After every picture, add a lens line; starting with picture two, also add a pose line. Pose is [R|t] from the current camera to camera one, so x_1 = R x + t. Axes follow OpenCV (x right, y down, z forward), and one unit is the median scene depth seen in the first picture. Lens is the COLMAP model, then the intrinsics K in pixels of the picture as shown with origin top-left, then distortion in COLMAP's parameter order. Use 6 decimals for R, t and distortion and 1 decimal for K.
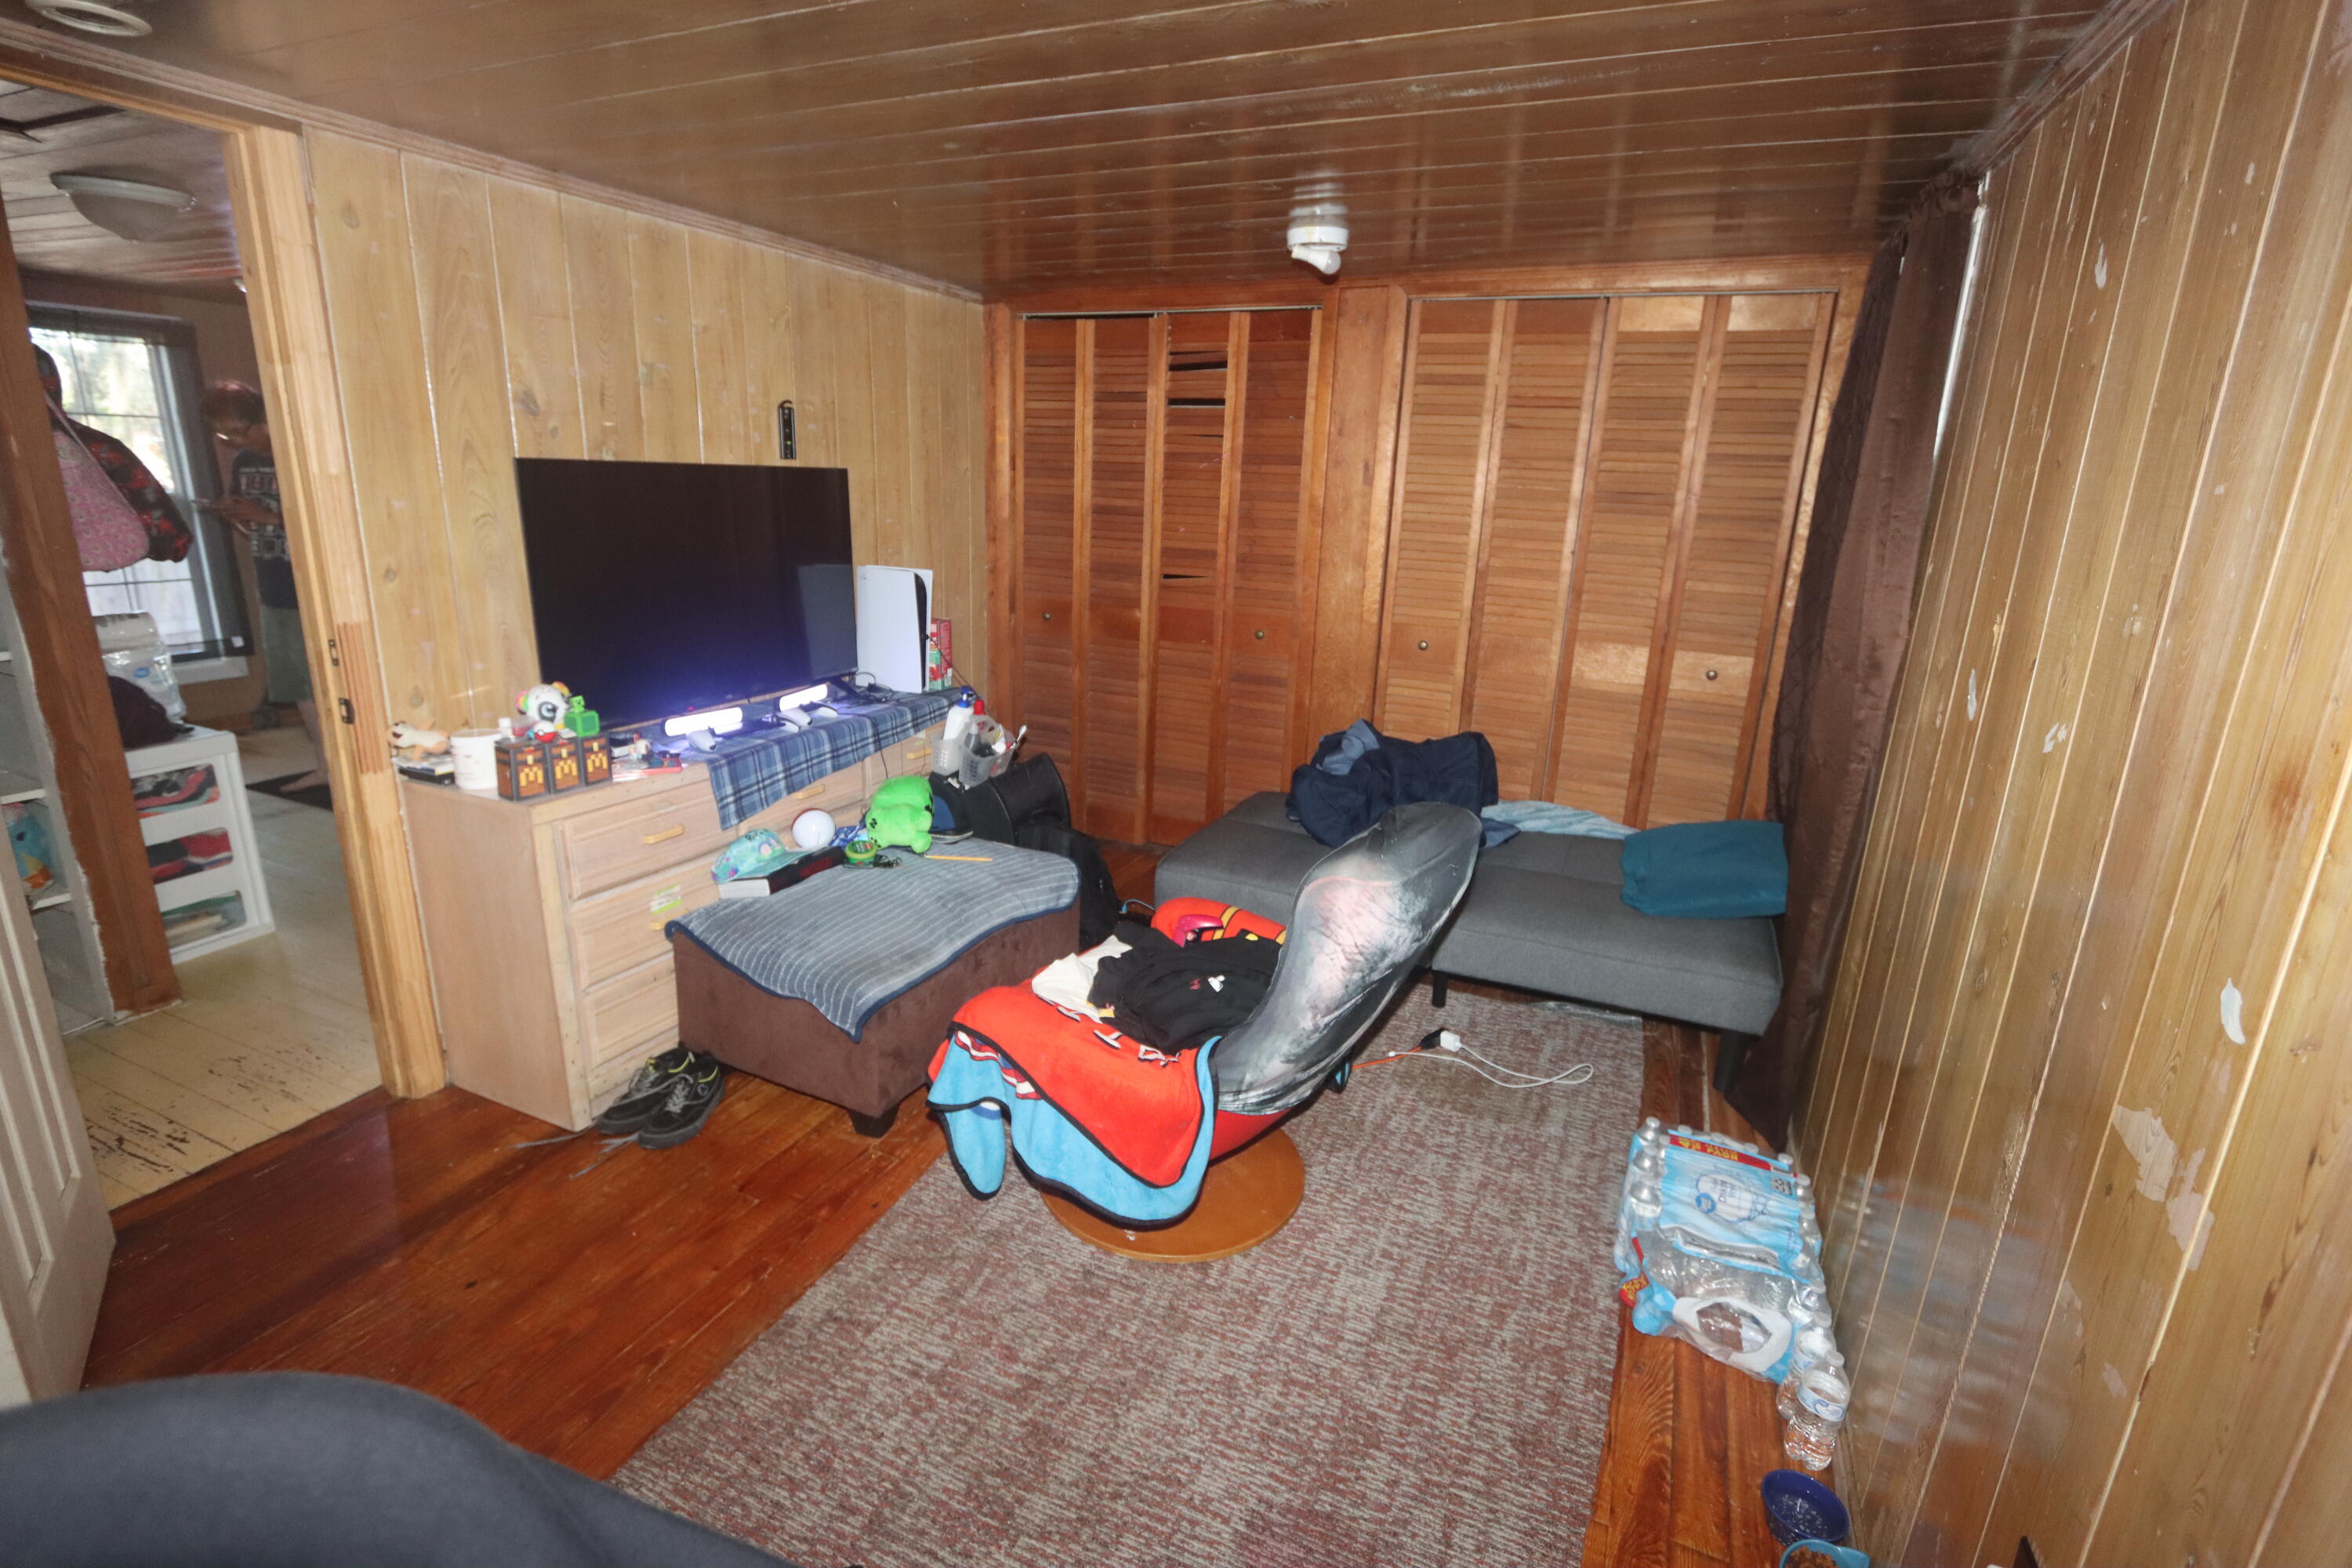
lens RADIAL K [[1092.1, 0, 1176.0], [0, 1092.1, 784.0], [0, 0, 1]] dist [-0.000832, 0.000136]
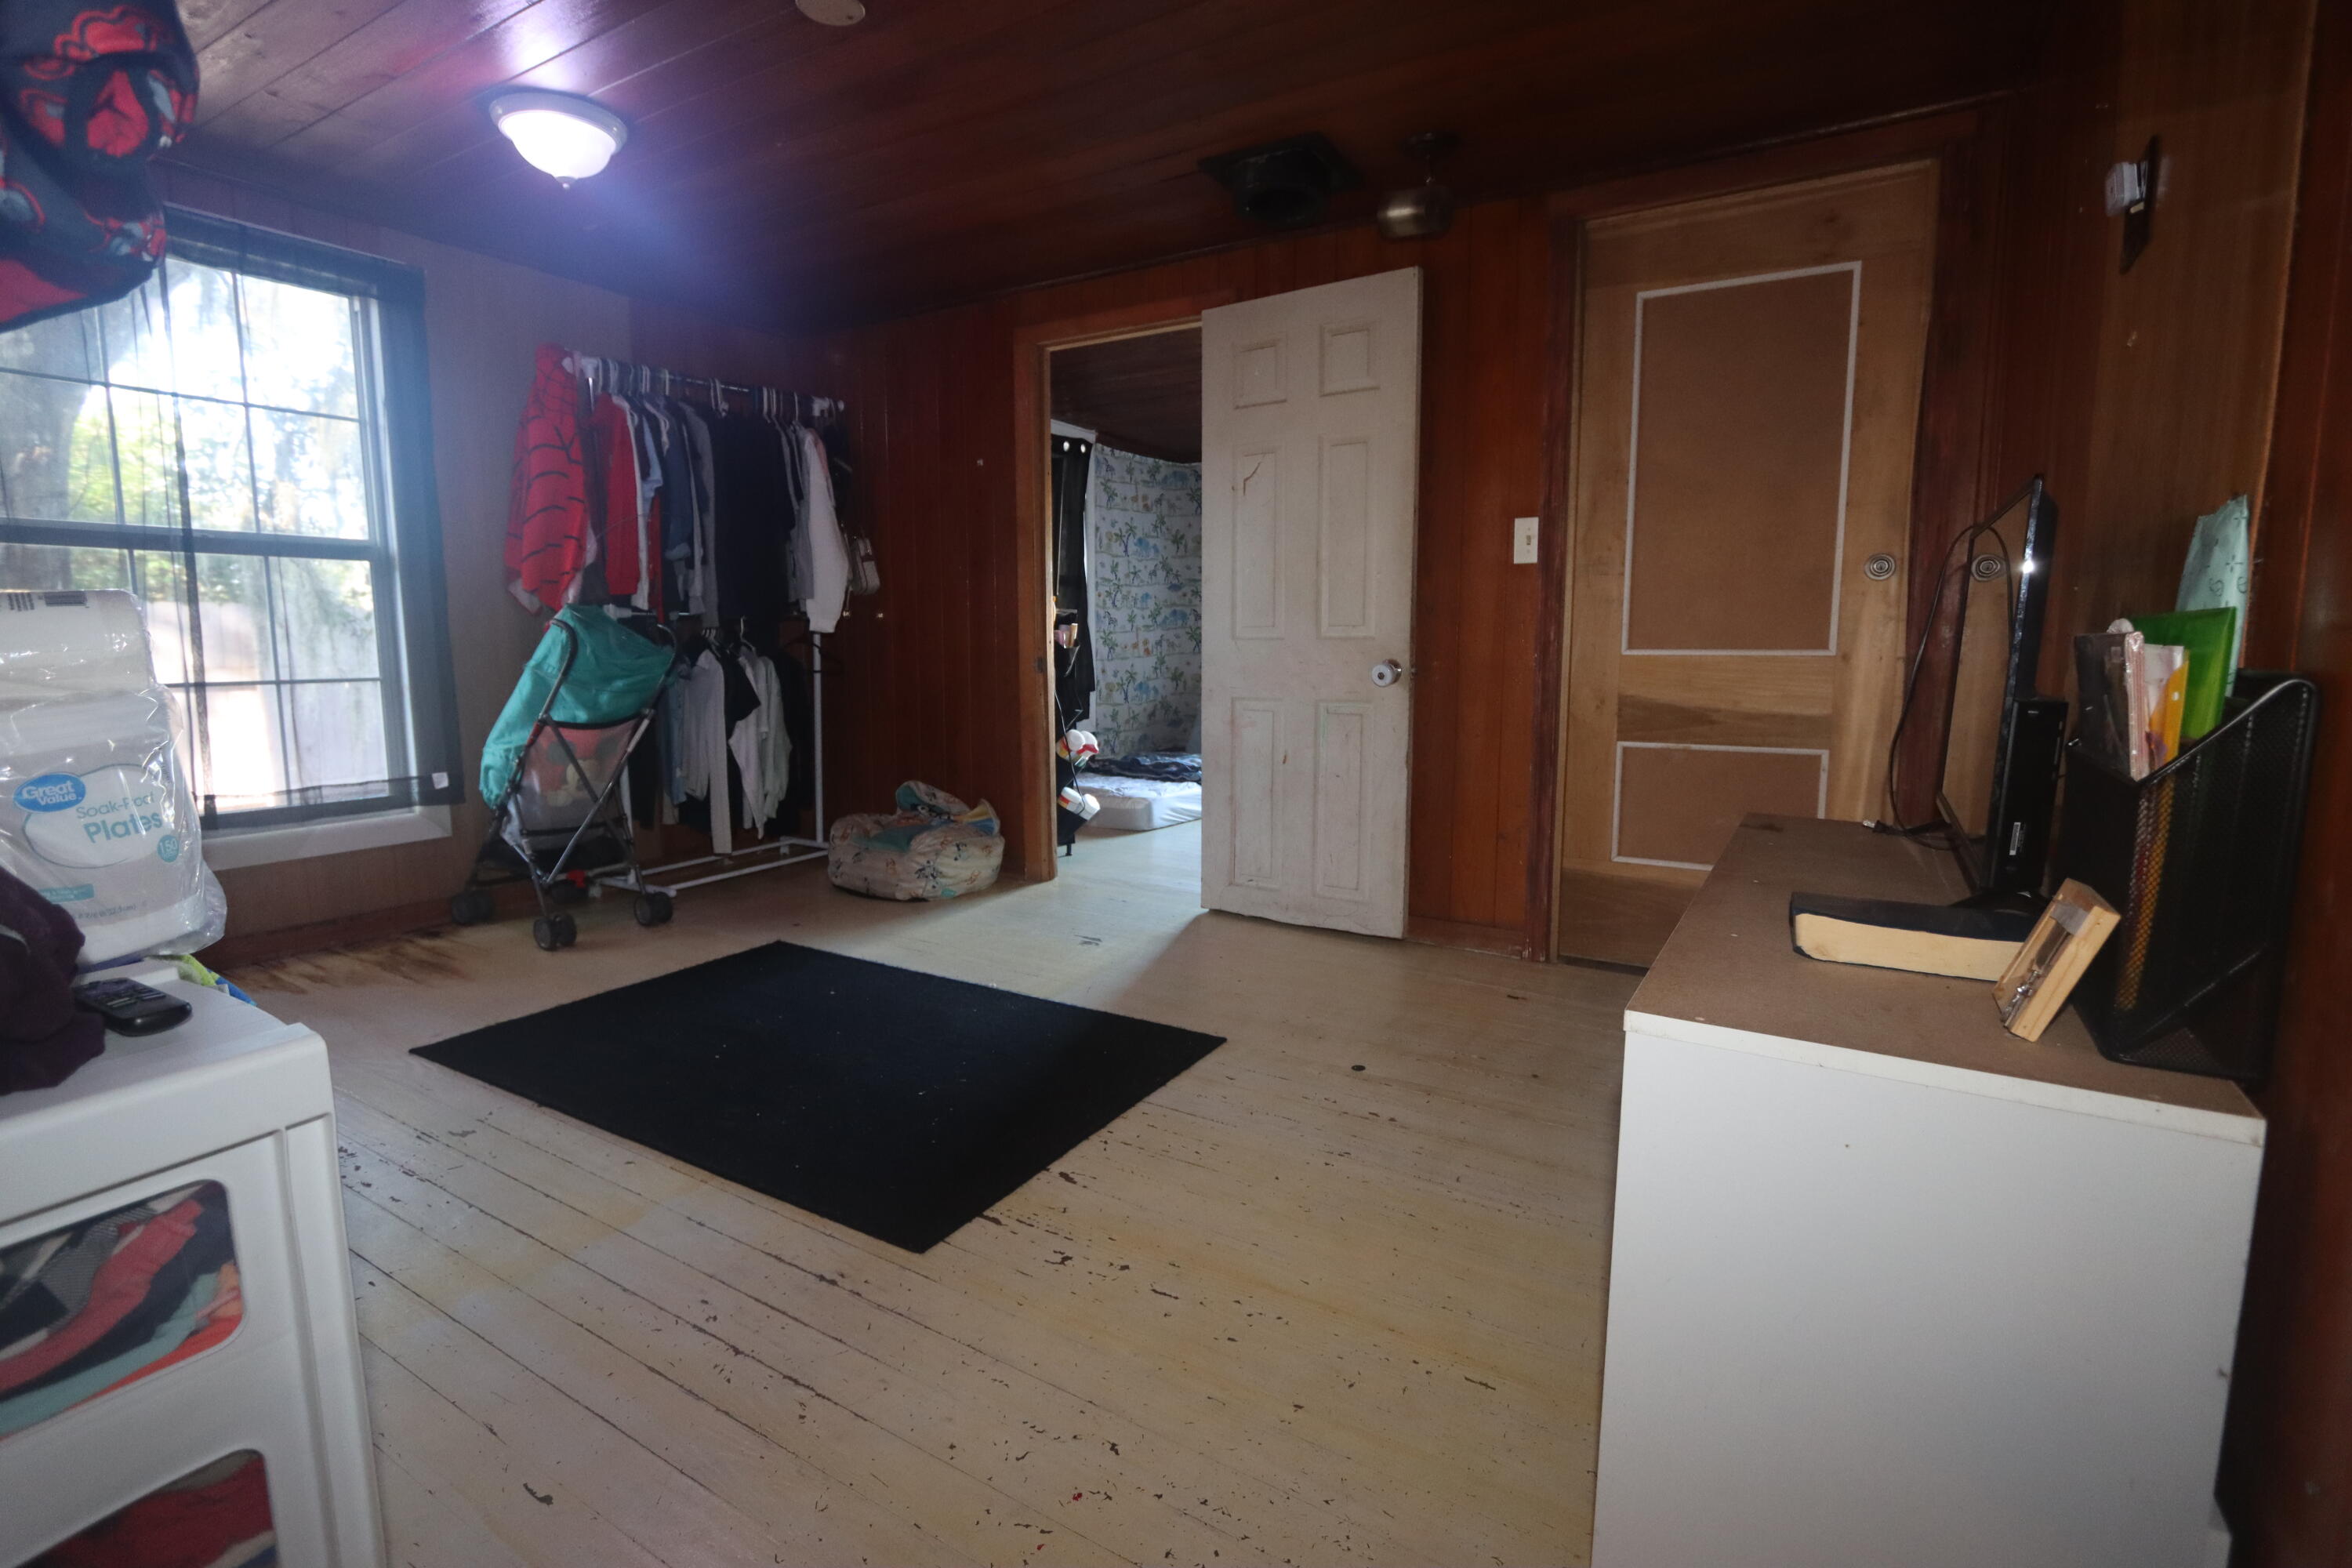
lens RADIAL K [[1092.1, 0, 1176.0], [0, 1092.1, 784.0], [0, 0, 1]] dist [-0.000832, 0.000136]
pose [[0.992160, -0.018907, -0.123535, -0.382429], [0.000606, 0.989206, -0.146528, -0.038713], [0.124972, 0.145305, 0.981462, 0.460434]]
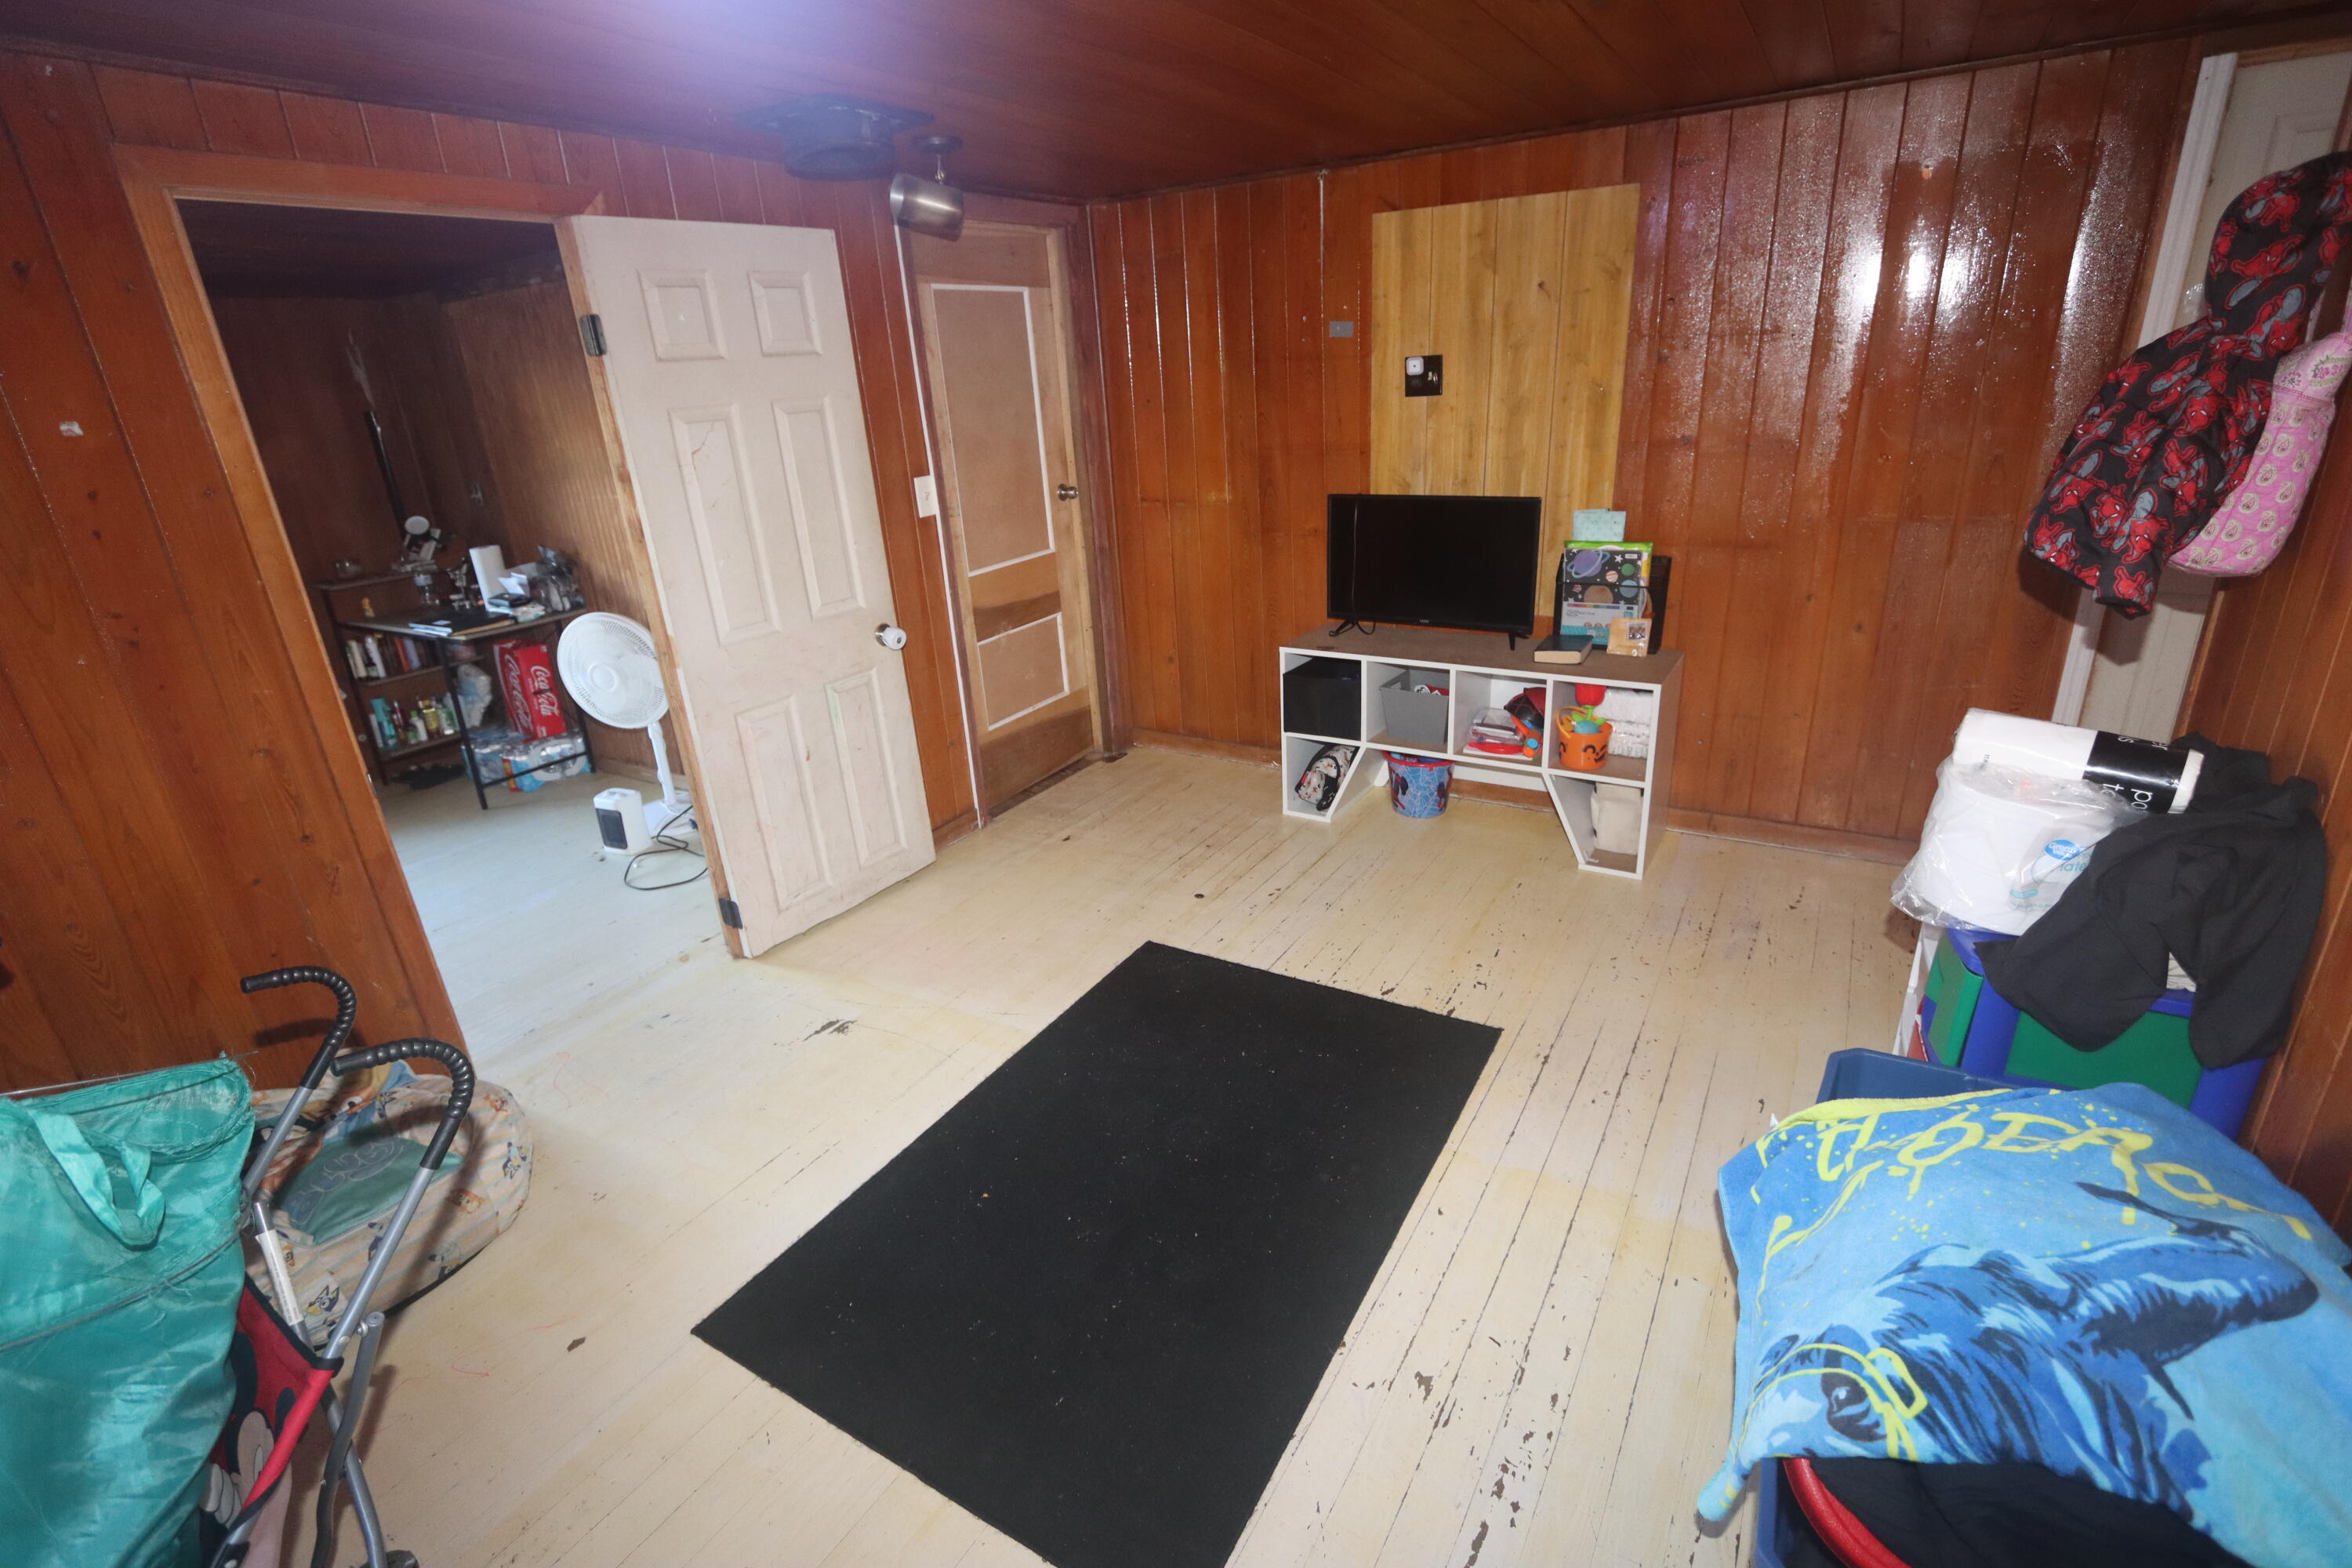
lens RADIAL K [[1092.1, 0, 1176.0], [0, 1092.1, 784.0], [0, 0, 1]] dist [-0.000832, 0.000136]
pose [[0.111091, -0.402201, 0.908787, -0.652943], [0.330533, 0.877341, 0.347880, -0.156708], [-0.937234, 0.261738, 0.230406, 0.617239]]
